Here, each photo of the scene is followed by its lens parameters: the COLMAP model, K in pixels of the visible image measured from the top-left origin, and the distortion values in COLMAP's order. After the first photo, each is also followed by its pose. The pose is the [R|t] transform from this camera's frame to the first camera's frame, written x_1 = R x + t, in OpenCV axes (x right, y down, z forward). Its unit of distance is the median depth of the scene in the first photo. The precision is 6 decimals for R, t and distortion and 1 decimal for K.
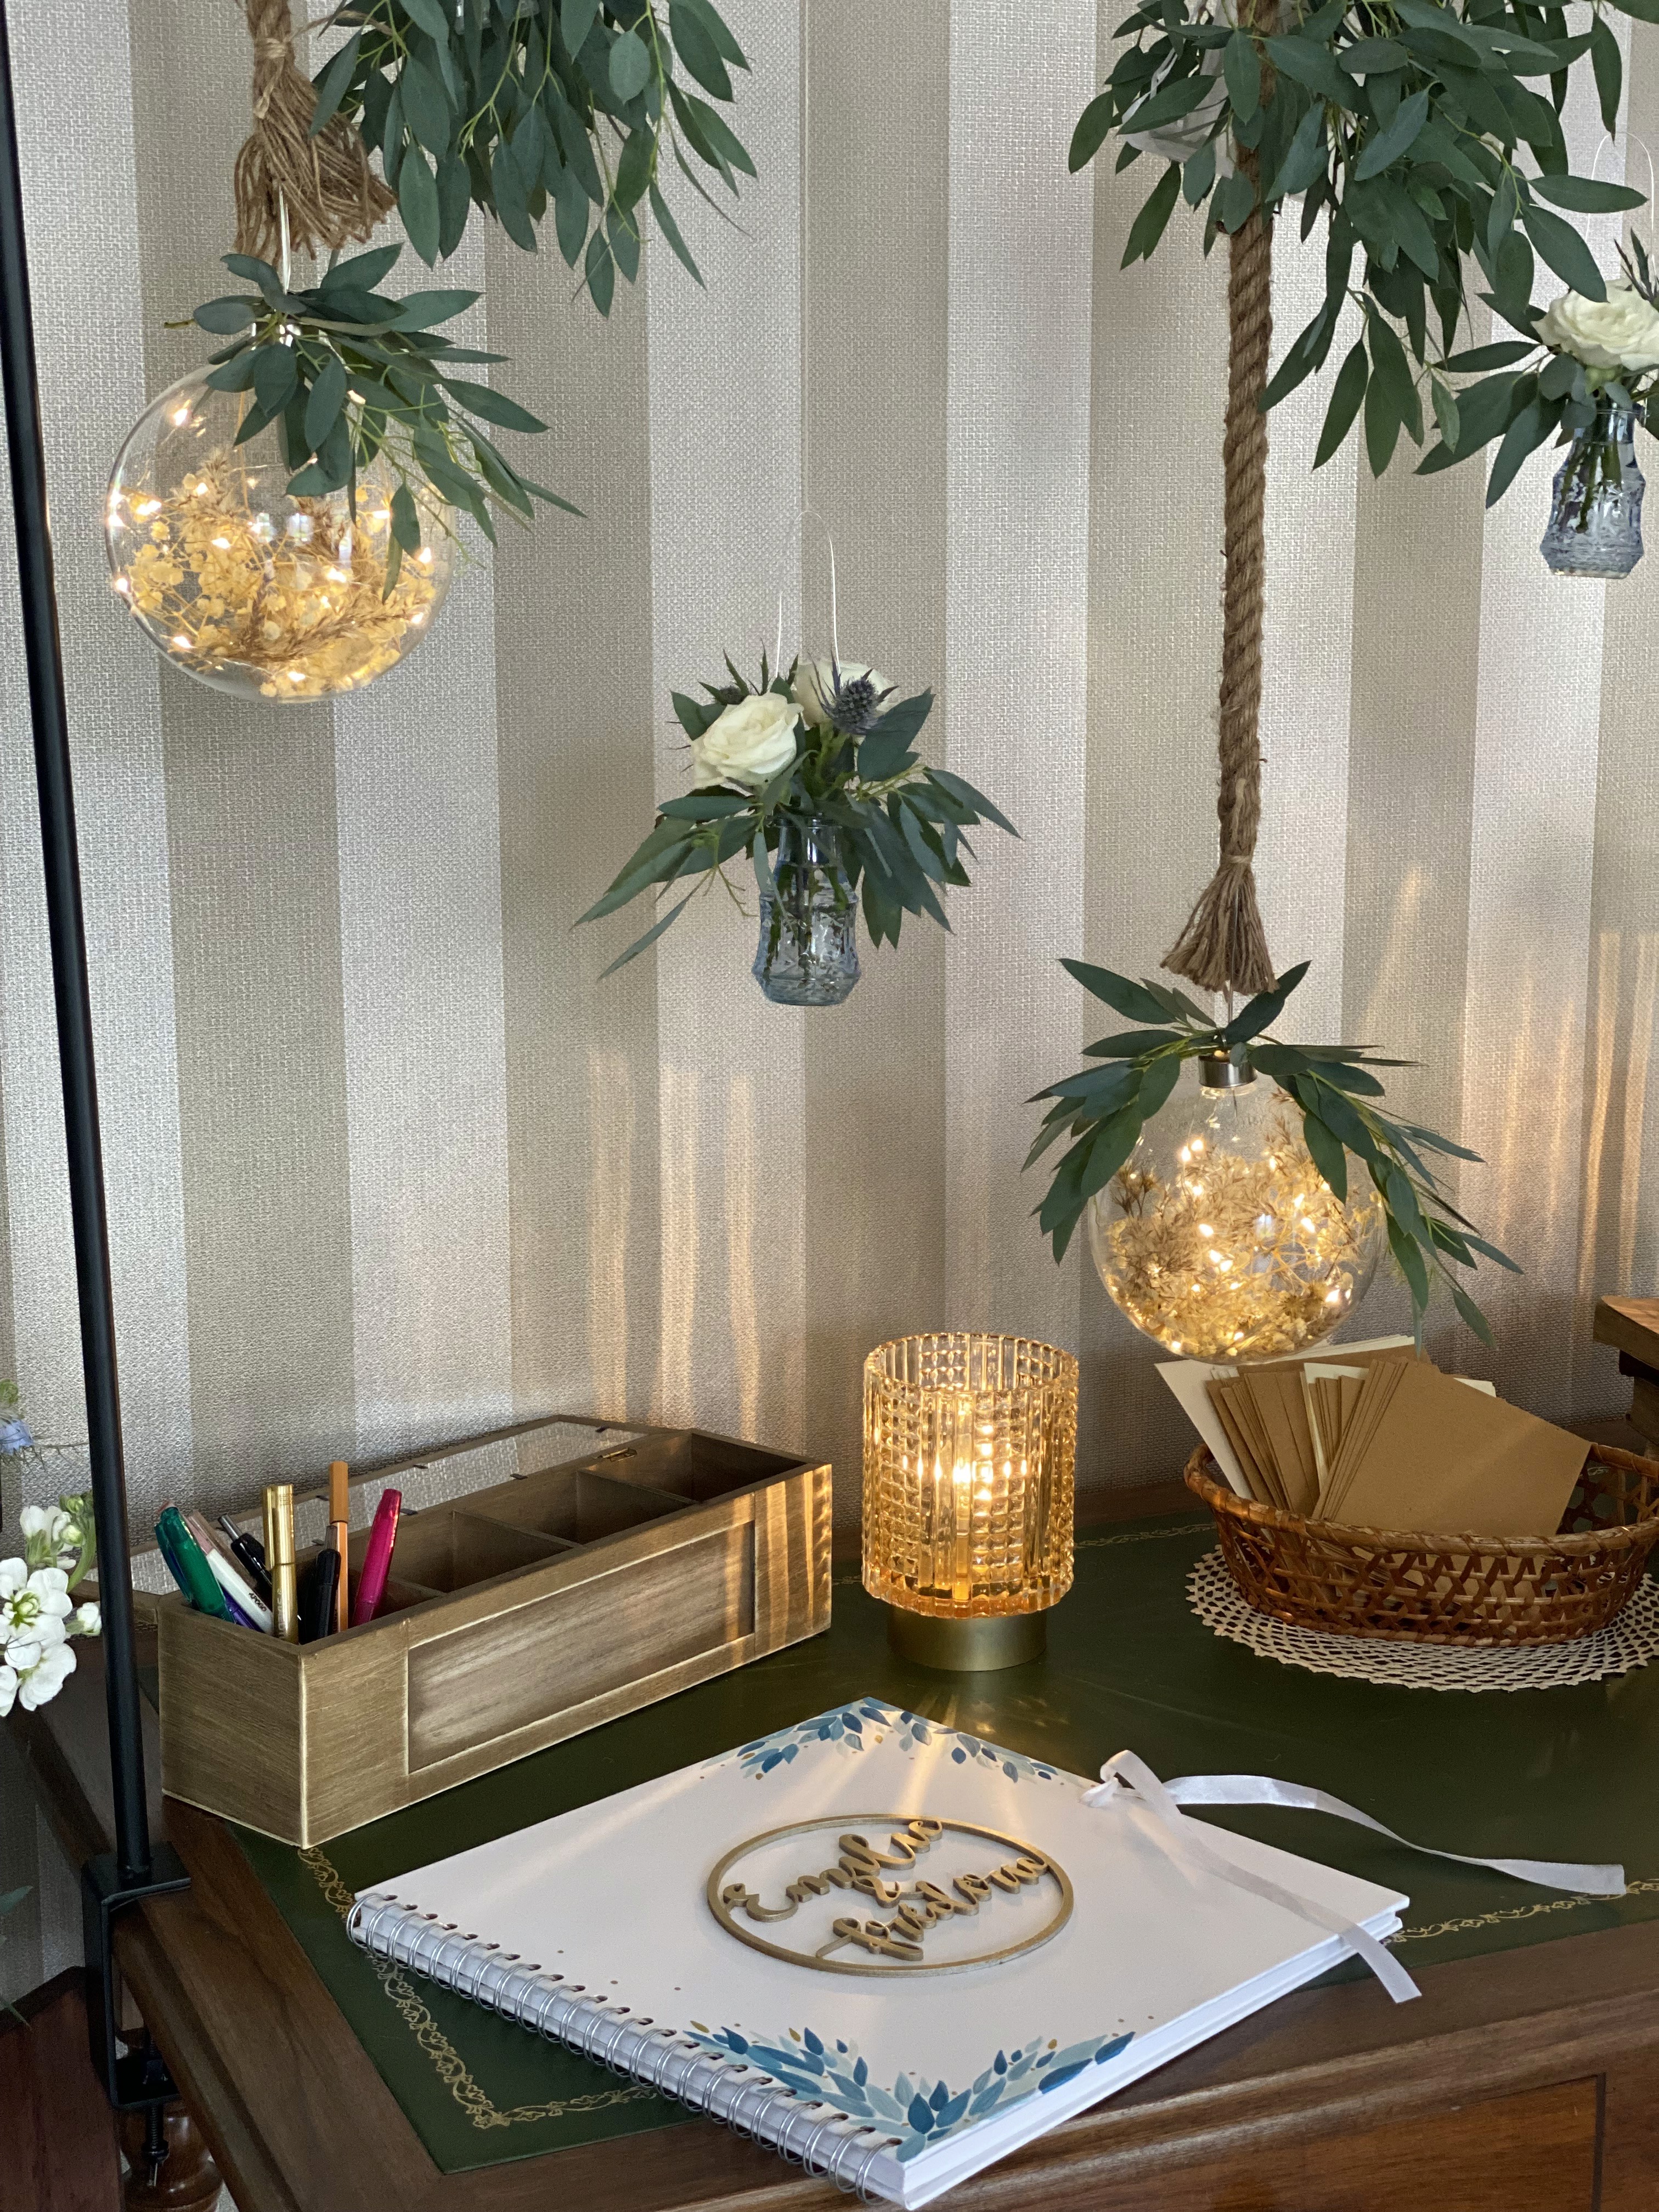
lens RADIAL K [[3316.3, 0, 830.2], [0, 3316.3, 1102.6], [0, 0, 1]] dist [0.057975, 0.000000]
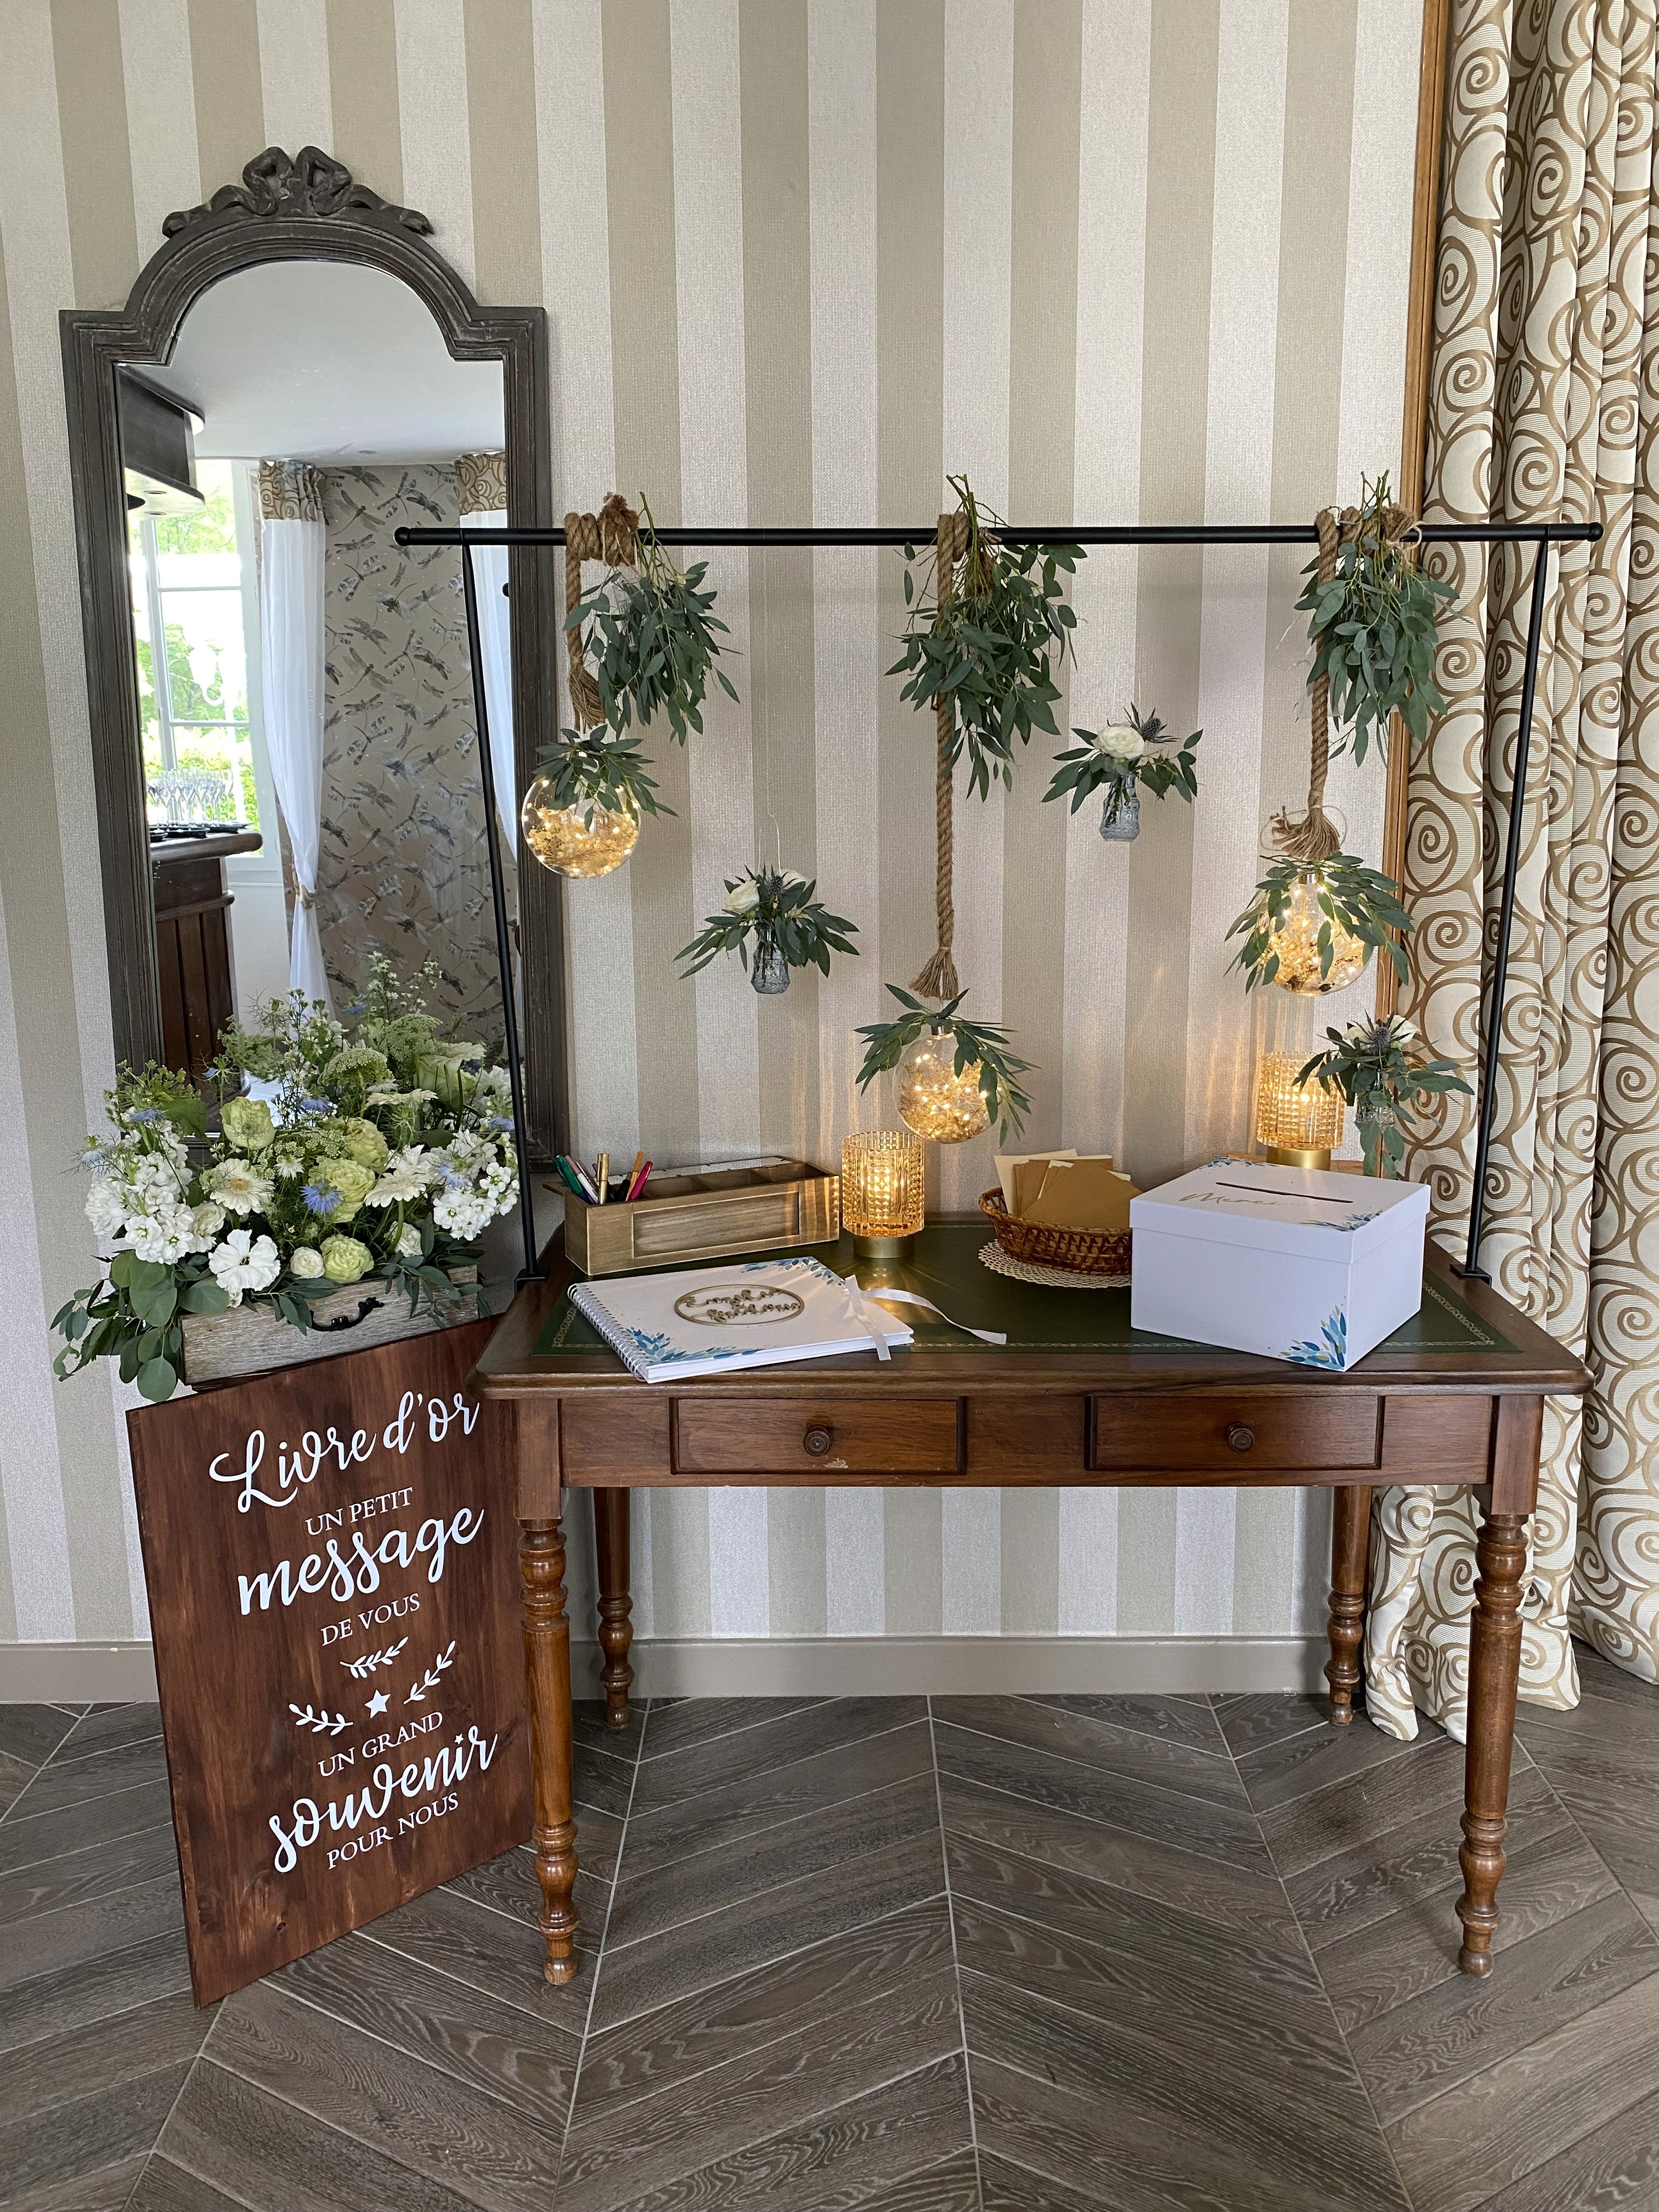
lens RADIAL K [[1677.7, 0, 828.0], [0, 1677.7, 1111.1], [0, 0, 1]] dist [0.008626, -0.000071]
pose [[0.912773, 0.072781, -0.401930, 0.558183], [-0.071289, 0.997281, 0.018691, 0.035340], [0.402197, 0.011593, 0.915480, -0.236771]]
